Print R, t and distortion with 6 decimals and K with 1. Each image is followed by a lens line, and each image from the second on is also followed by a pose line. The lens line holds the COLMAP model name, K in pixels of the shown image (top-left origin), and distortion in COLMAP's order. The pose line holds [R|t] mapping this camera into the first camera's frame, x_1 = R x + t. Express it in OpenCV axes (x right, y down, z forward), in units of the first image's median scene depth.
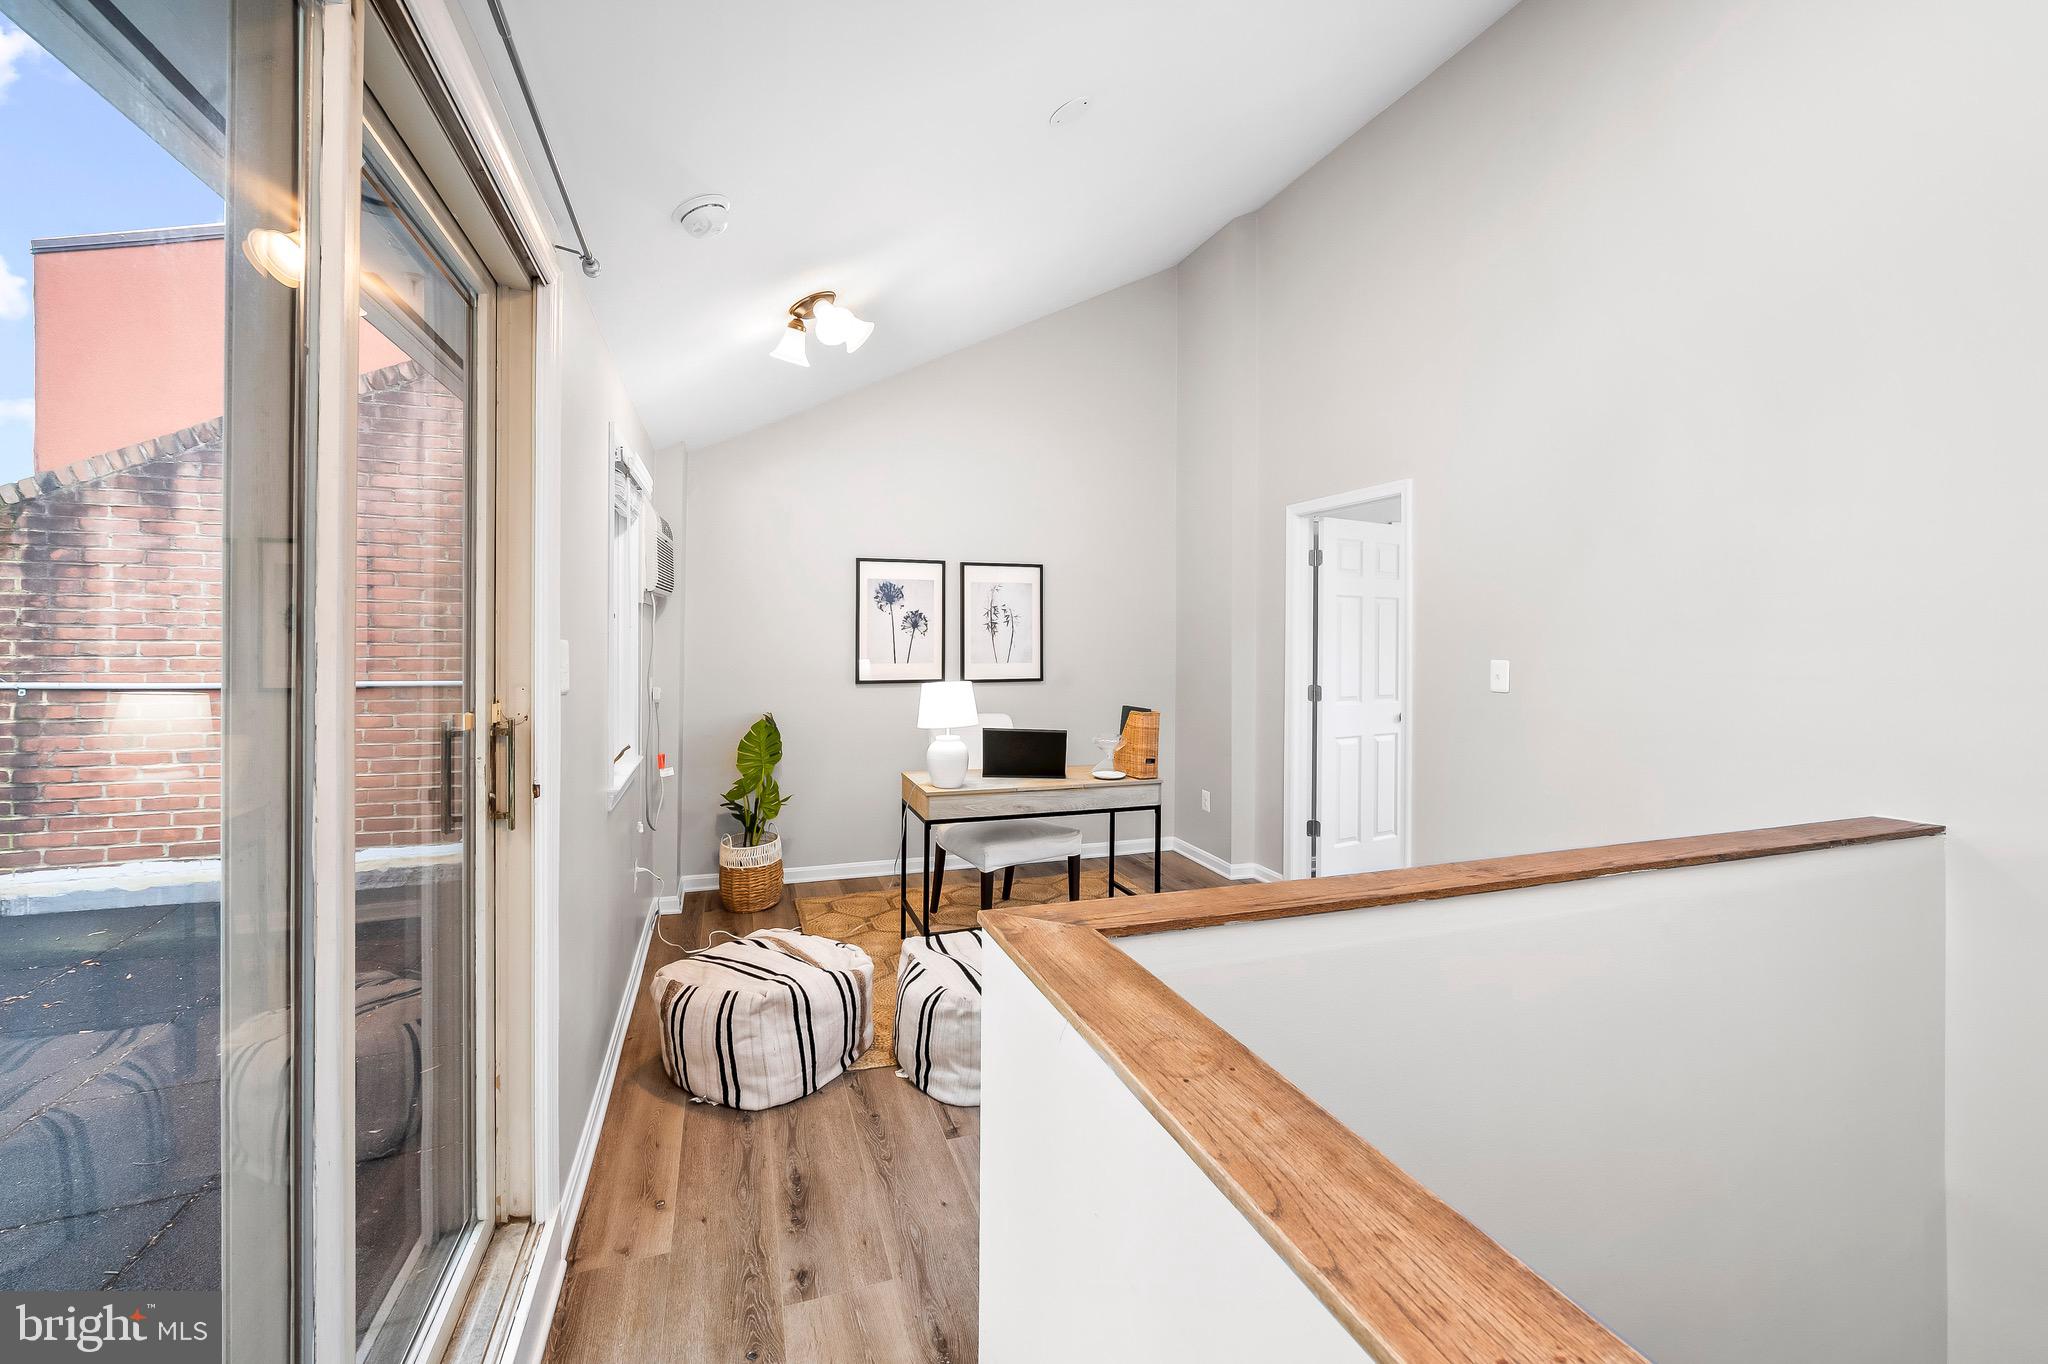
lens RADIAL K [[844.1, 0, 1020.6], [0, 844.1, 634.5], [0, 0, 1]] dist [-0.001595, -0.000084]
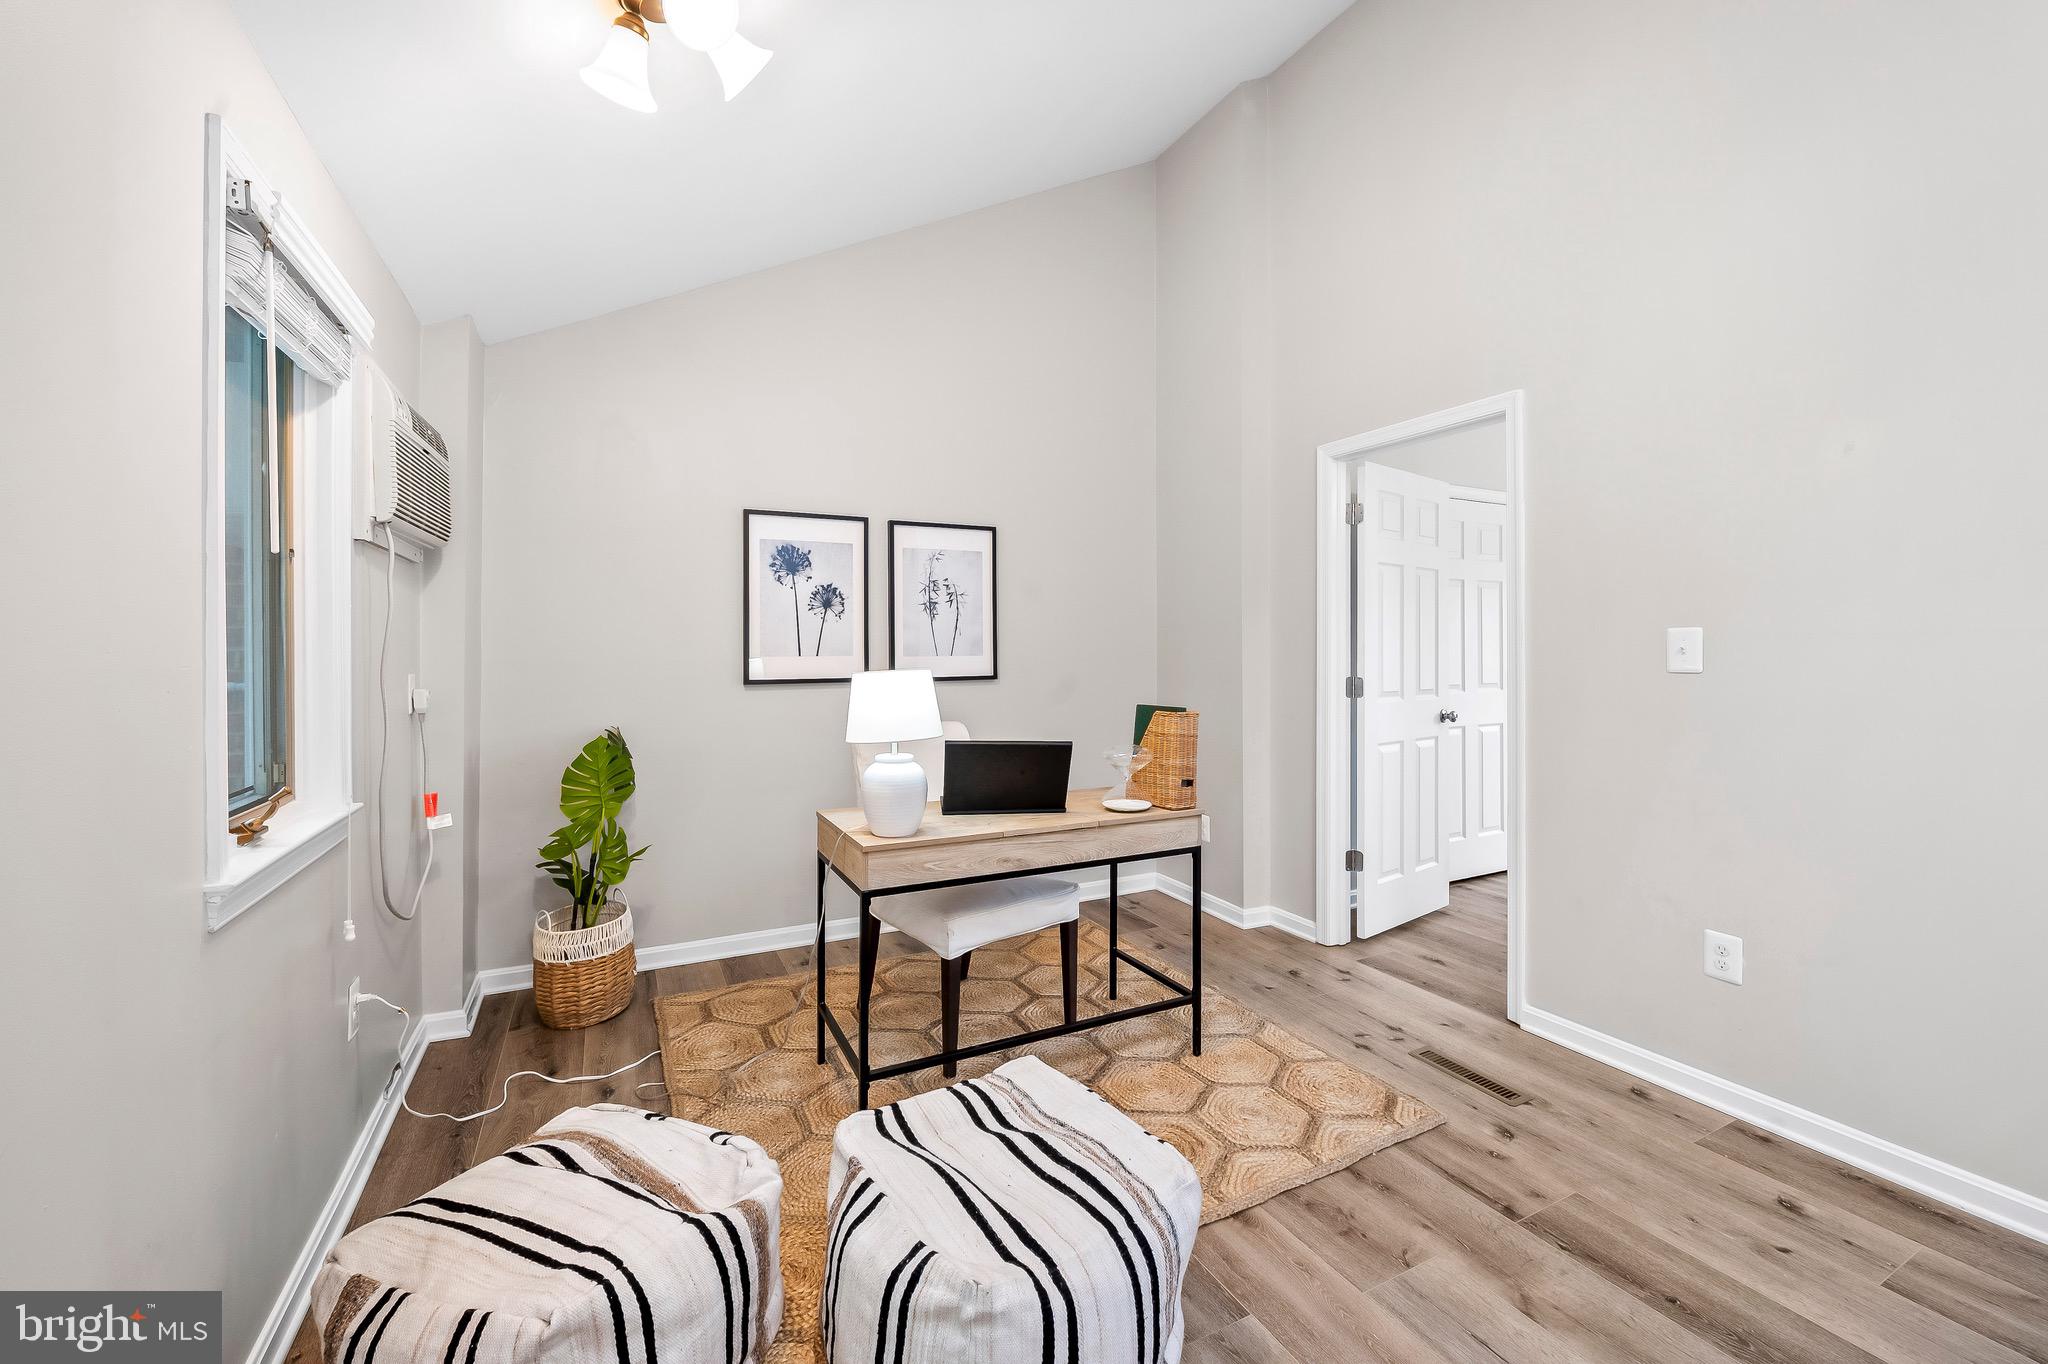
lens RADIAL K [[830.7, 0, 1028.0], [0, 830.7, 645.2], [0, 0, 1]] dist [-0.002256, -0.005687]
pose [[0.990617, -0.007450, 0.136468, -0.058520], [0.008278, 0.999951, -0.005505, 0.034522], [-0.136420, 0.006584, 0.990629, 0.299571]]
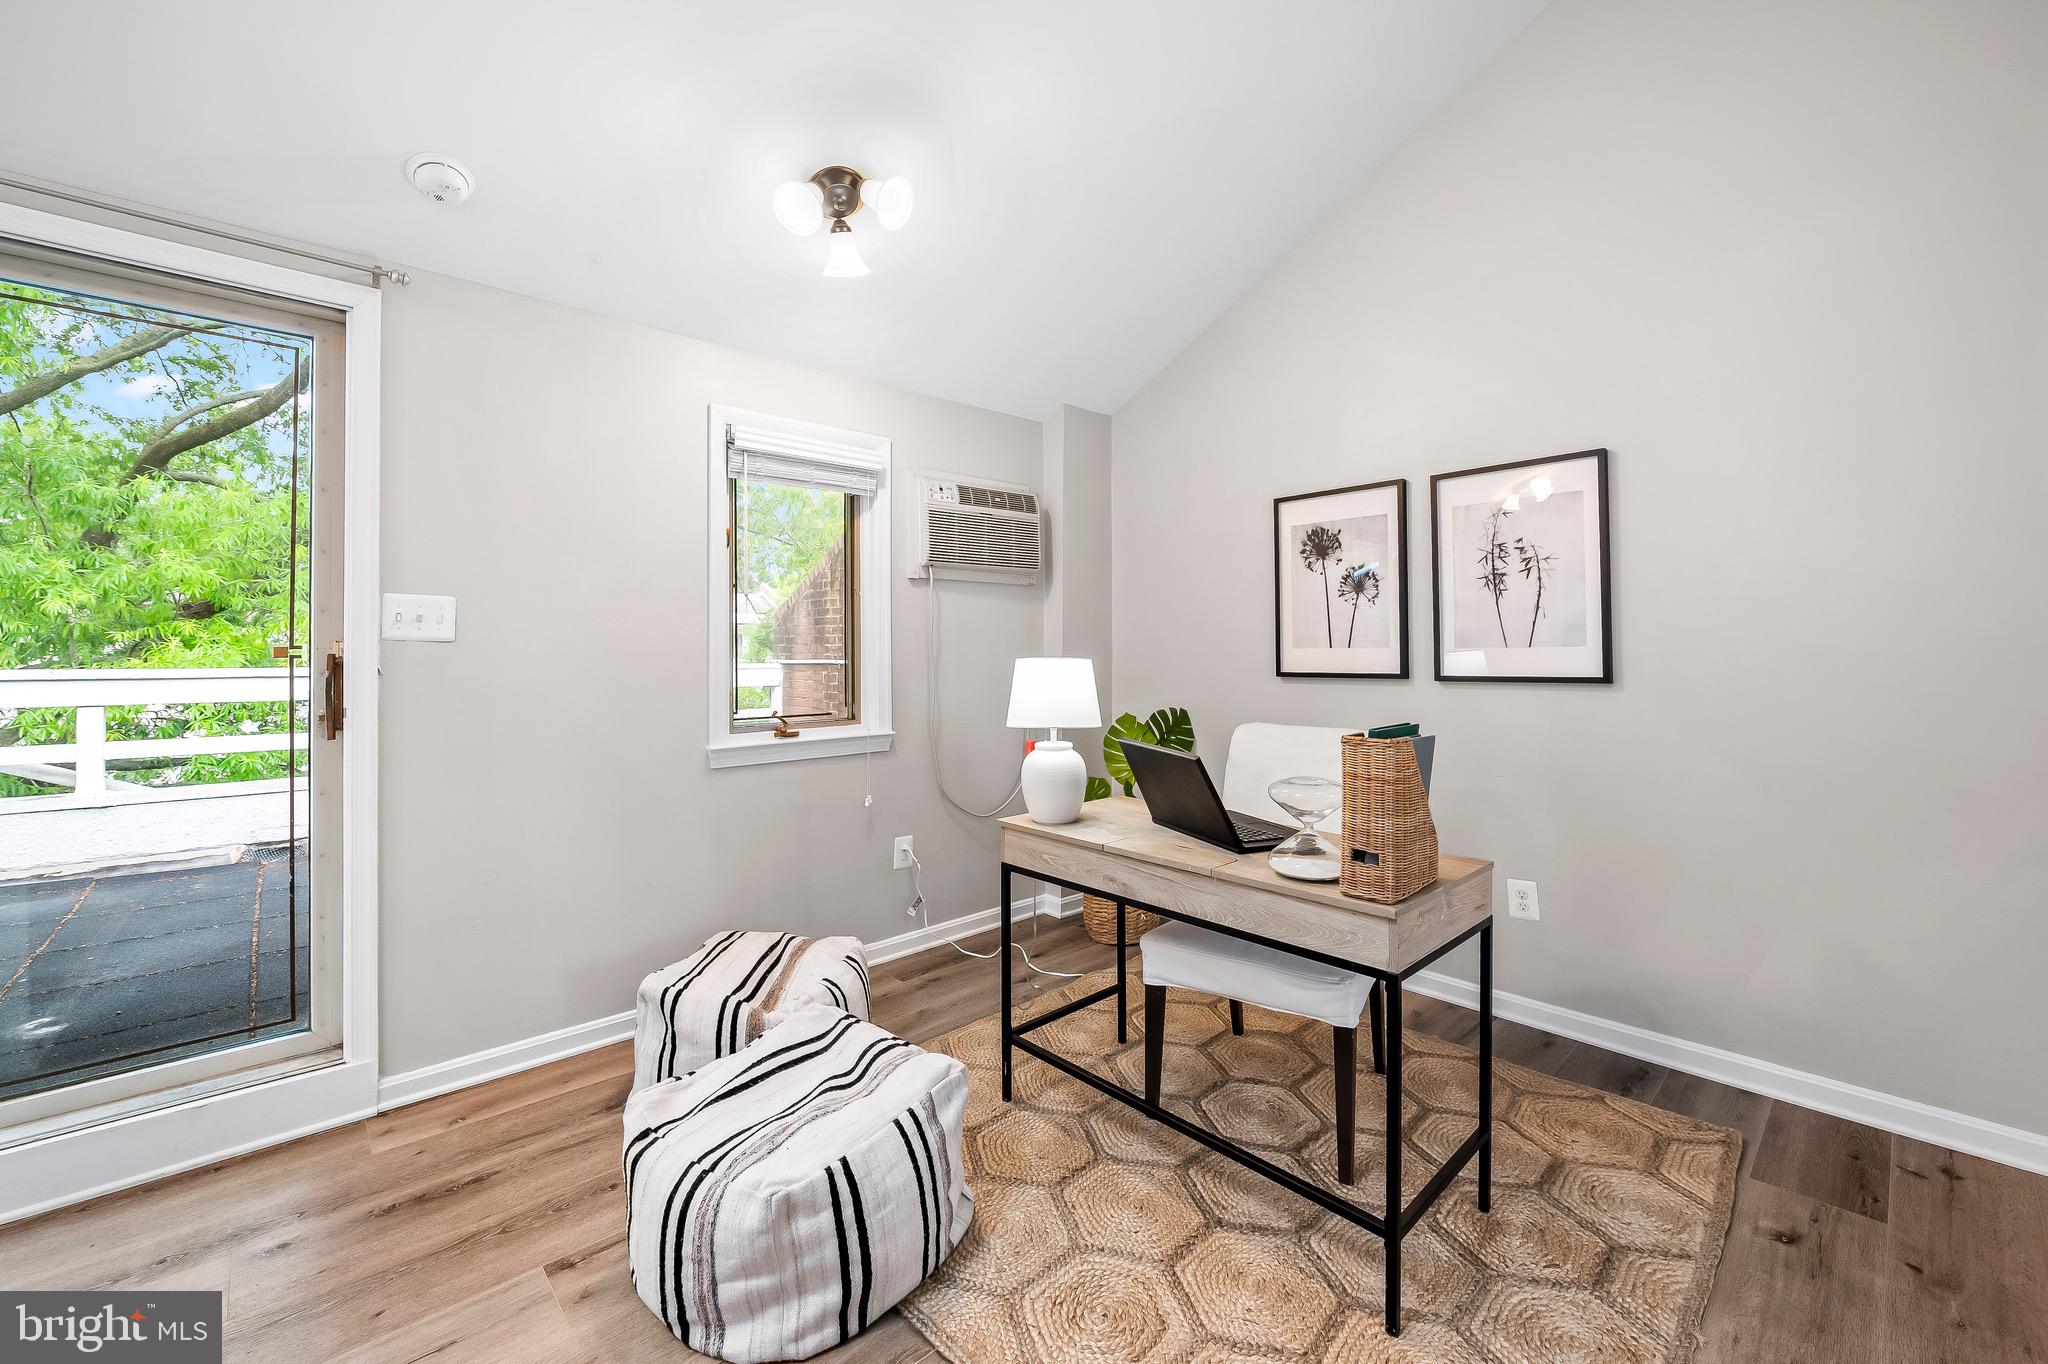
lens RADIAL K [[818.4, 0, 1028.7], [0, 818.4, 644.6], [0, 0, 1]] dist [-0.009856, 0.000015]
pose [[0.406636, -0.014055, -0.913482, 0.391463], [0.008856, 0.999895, -0.011443, 0.042232], [0.913547, -0.003437, 0.406718, 0.595013]]
